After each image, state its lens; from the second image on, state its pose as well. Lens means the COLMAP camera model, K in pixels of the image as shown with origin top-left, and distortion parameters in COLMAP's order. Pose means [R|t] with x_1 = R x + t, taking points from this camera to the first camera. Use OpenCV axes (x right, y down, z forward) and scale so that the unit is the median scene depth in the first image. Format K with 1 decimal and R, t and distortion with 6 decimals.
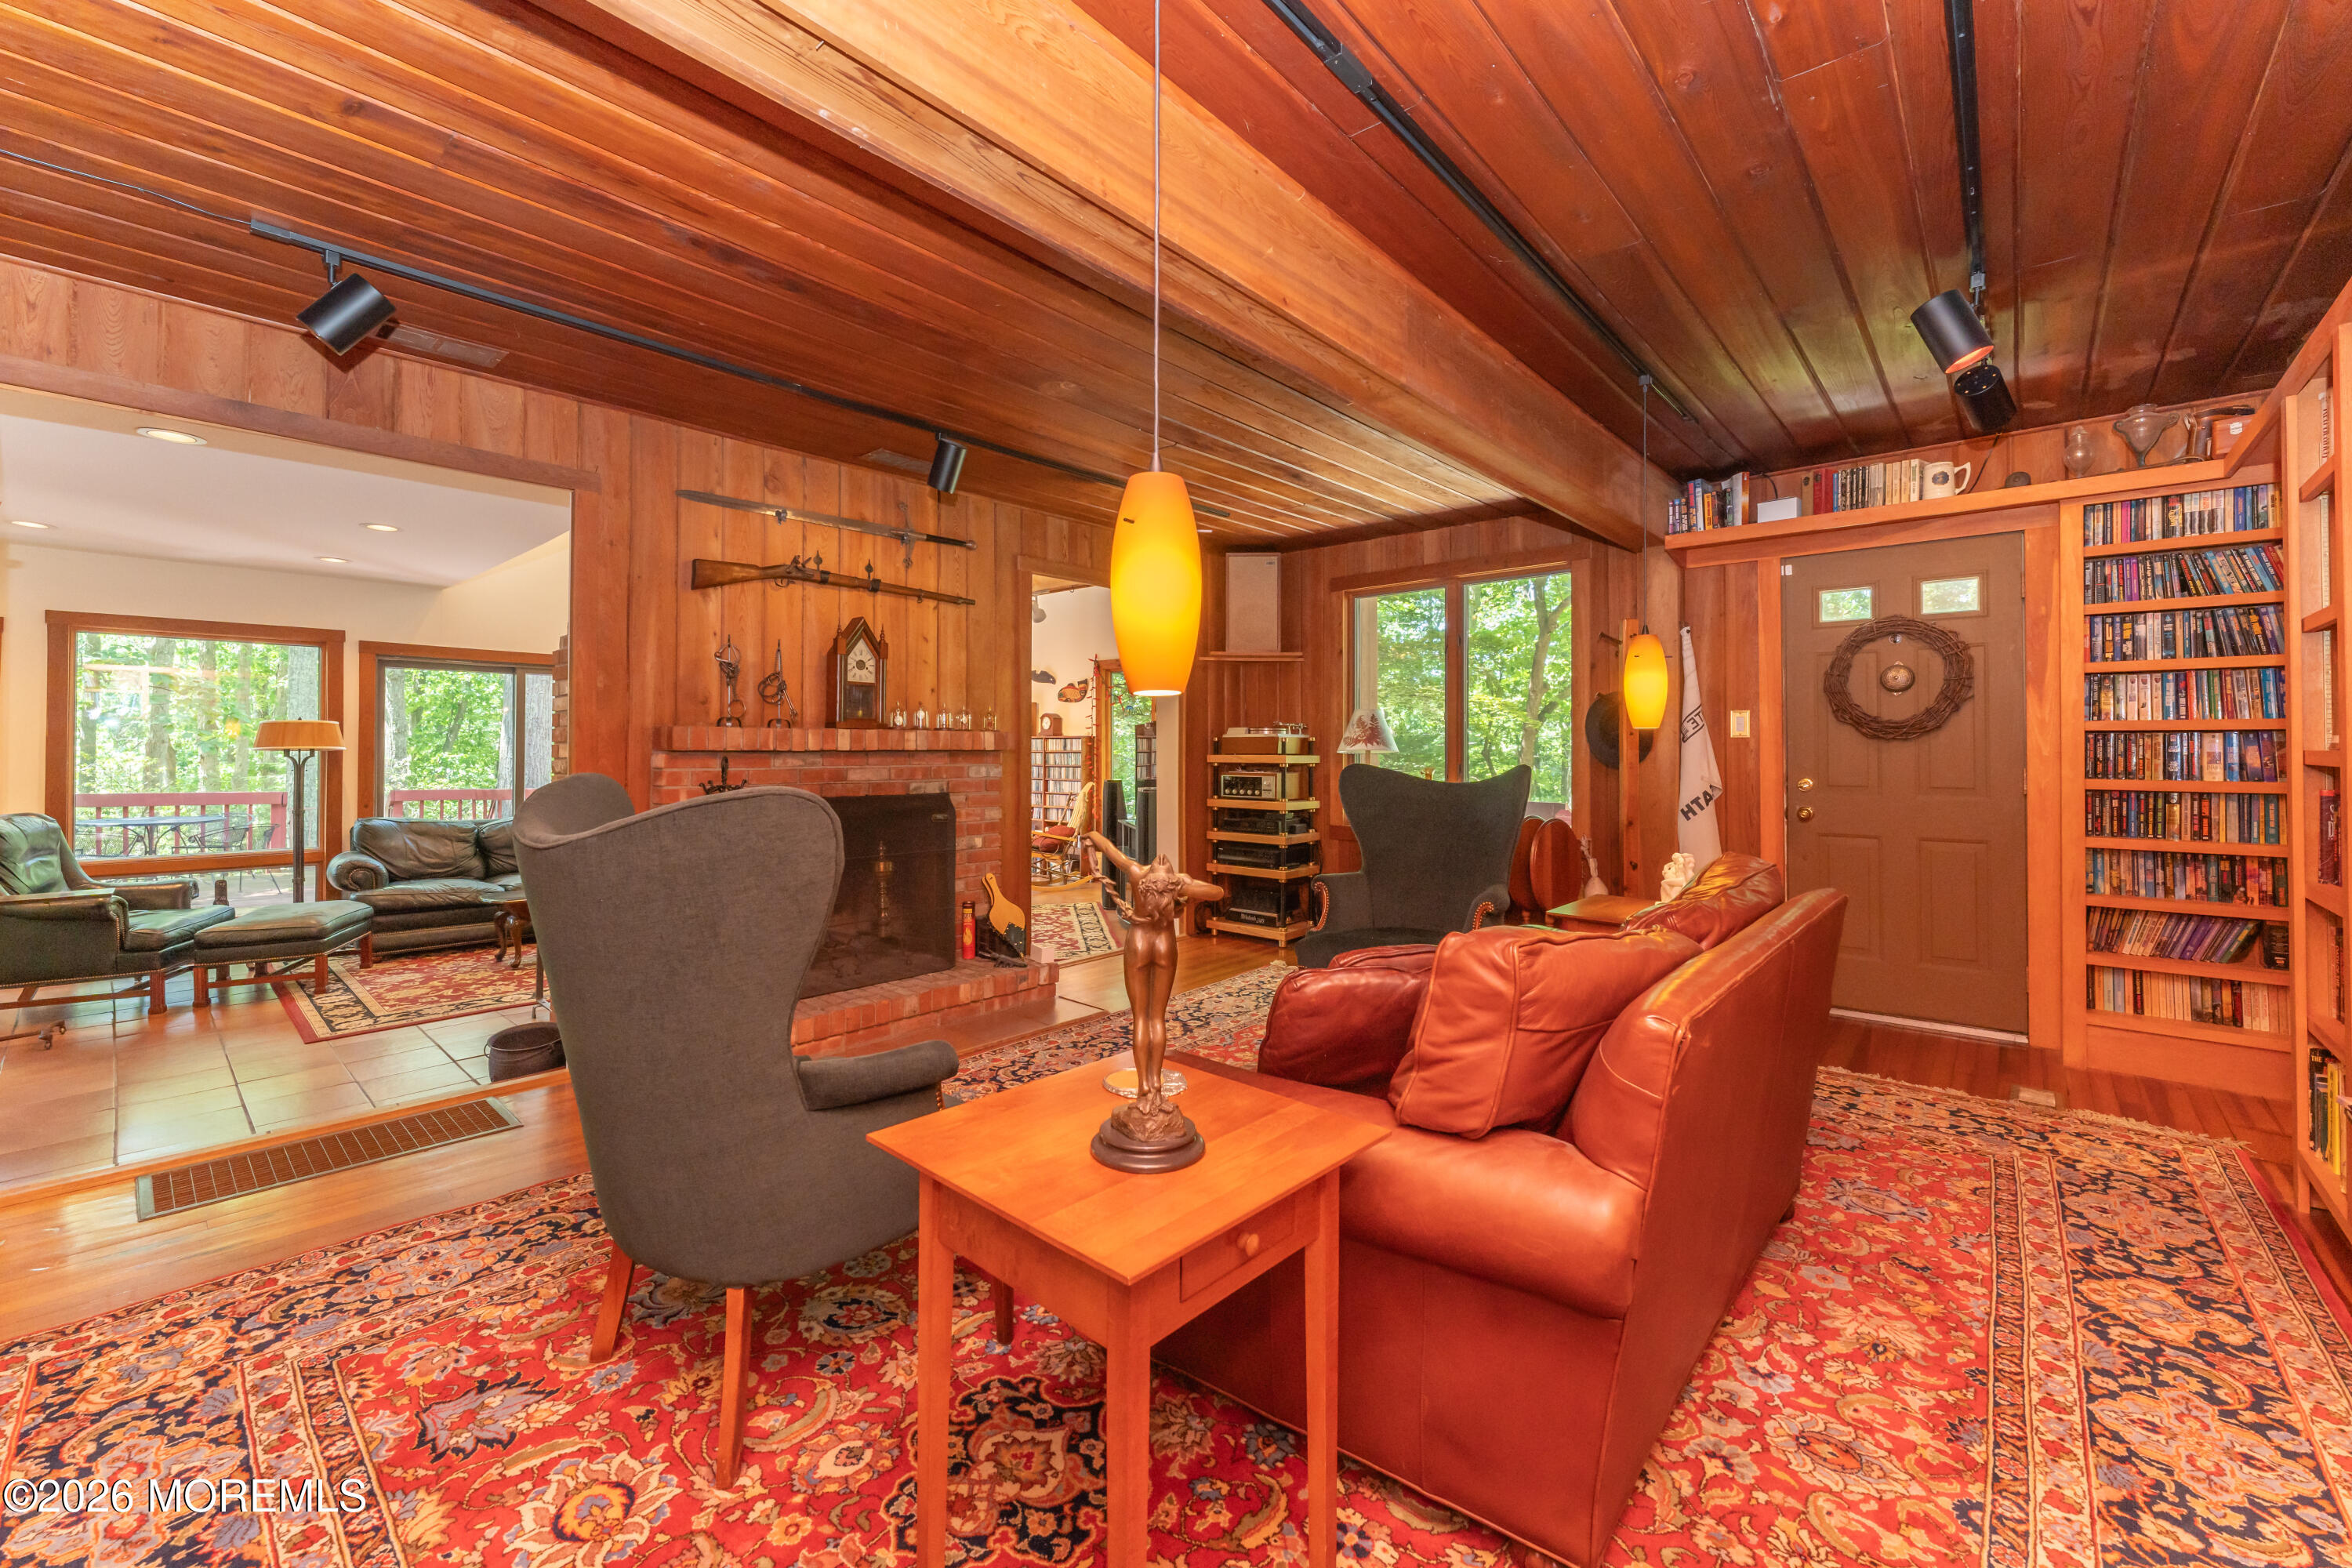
lens RADIAL K [[940.0, 0, 1175.4], [0, 940.0, 722.2], [0, 0, 1]] dist [0.001974, -0.000110]
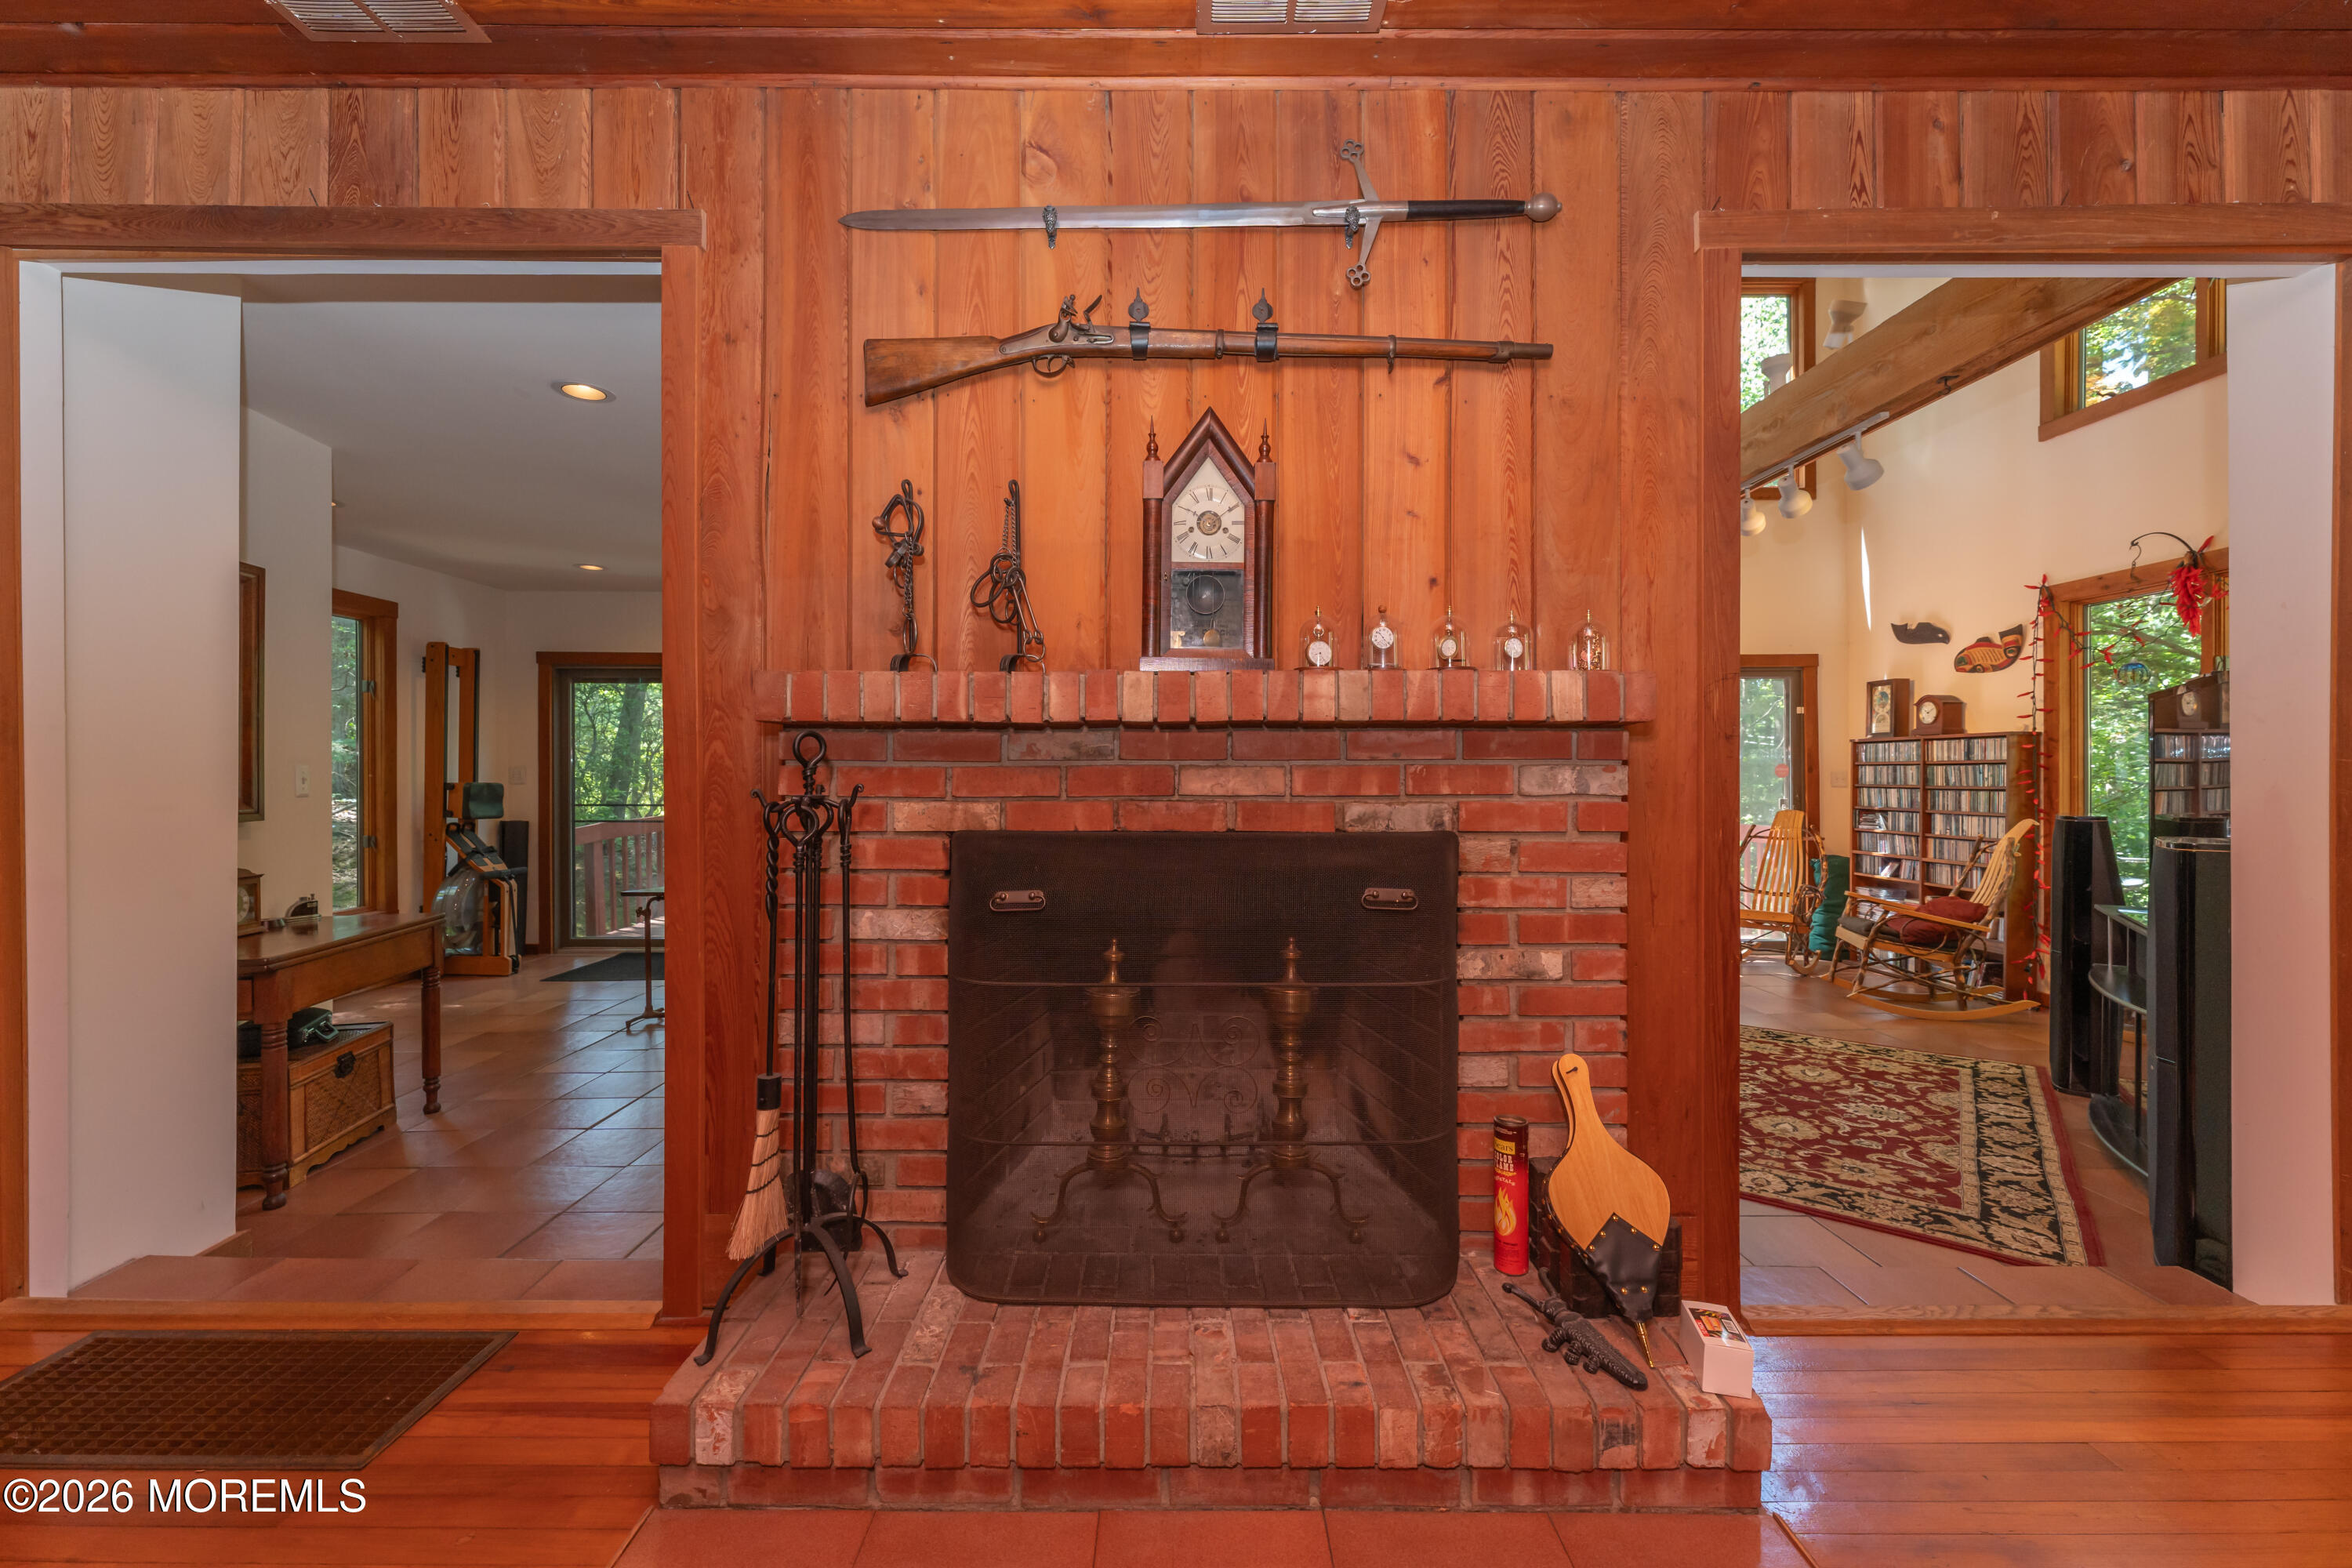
lens RADIAL K [[950.6, 0, 1178.4], [0, 950.6, 774.8], [0, 0, 1]] dist [0.000873, 0.000251]
pose [[0.664872, -0.000064, -0.746957, -0.020300], [0.022067, 0.999565, 0.019556, 0.038430], [0.746631, -0.029485, 0.664584, 0.618251]]
